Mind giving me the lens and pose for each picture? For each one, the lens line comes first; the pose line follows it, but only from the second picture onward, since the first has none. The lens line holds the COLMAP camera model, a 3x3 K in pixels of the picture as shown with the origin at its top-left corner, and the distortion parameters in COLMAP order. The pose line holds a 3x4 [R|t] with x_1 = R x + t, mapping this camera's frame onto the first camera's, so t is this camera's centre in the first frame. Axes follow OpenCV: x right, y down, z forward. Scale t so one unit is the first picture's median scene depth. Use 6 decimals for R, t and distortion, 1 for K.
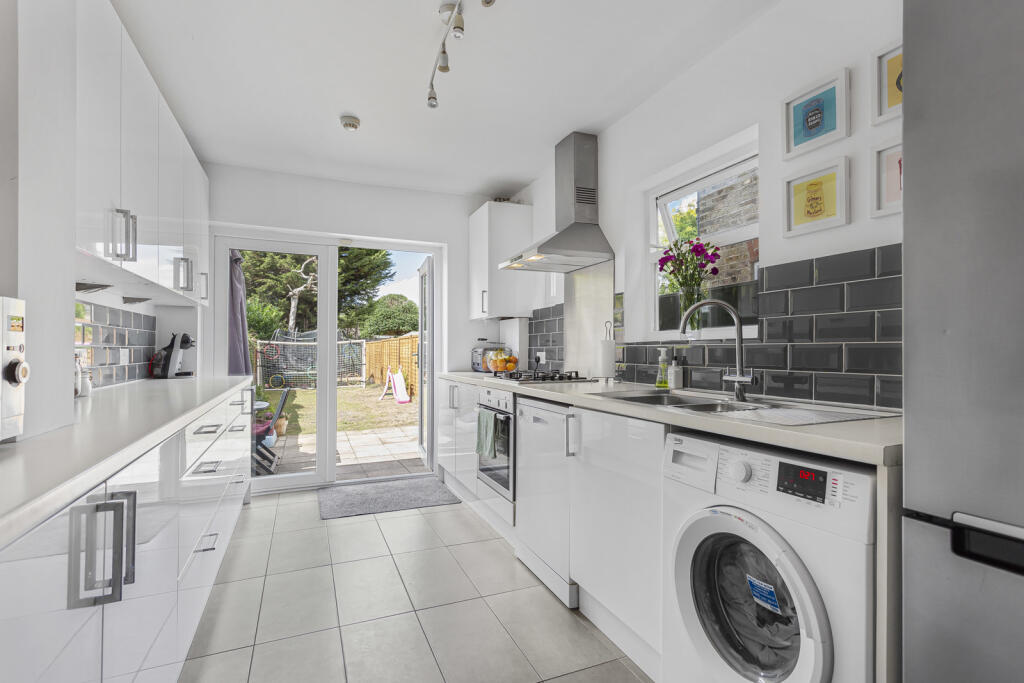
lens RADIAL K [[484.8, 0, 512.0], [0, 484.8, 341.5], [0, 0, 1]] dist [-0.017348, 0.020305]
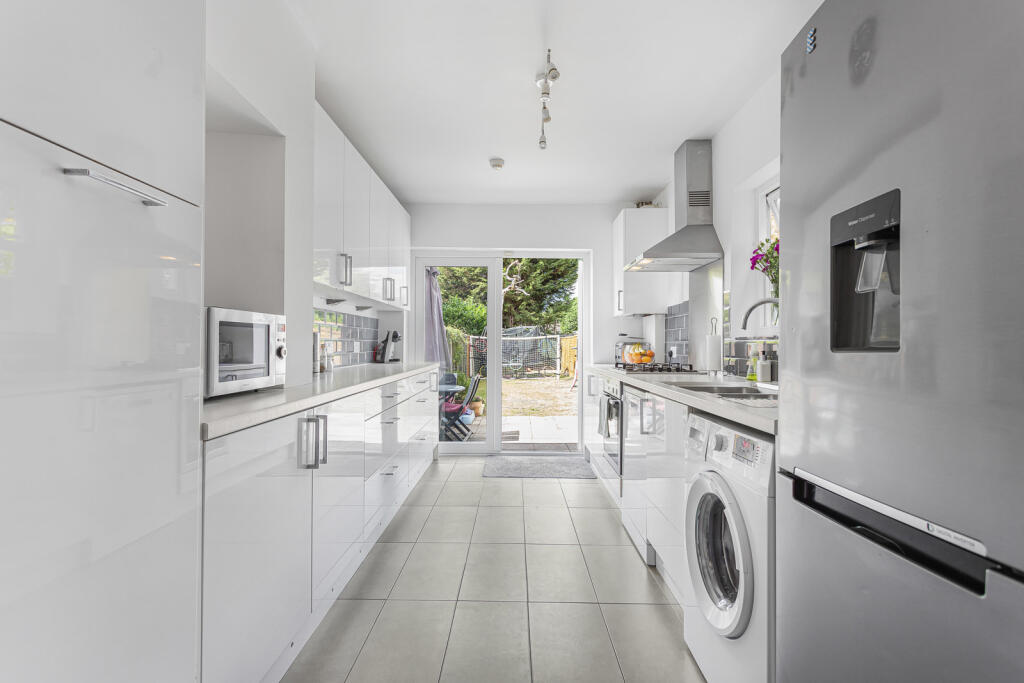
lens RADIAL K [[484.8, 0, 512.0], [0, 484.8, 341.5], [0, 0, 1]] dist [-0.017348, 0.020305]
pose [[0.913921, 0.003594, -0.405877, 0.176451], [0.000455, 0.999951, 0.009880, 0.000095], [0.405893, -0.009215, 0.913874, -0.116616]]
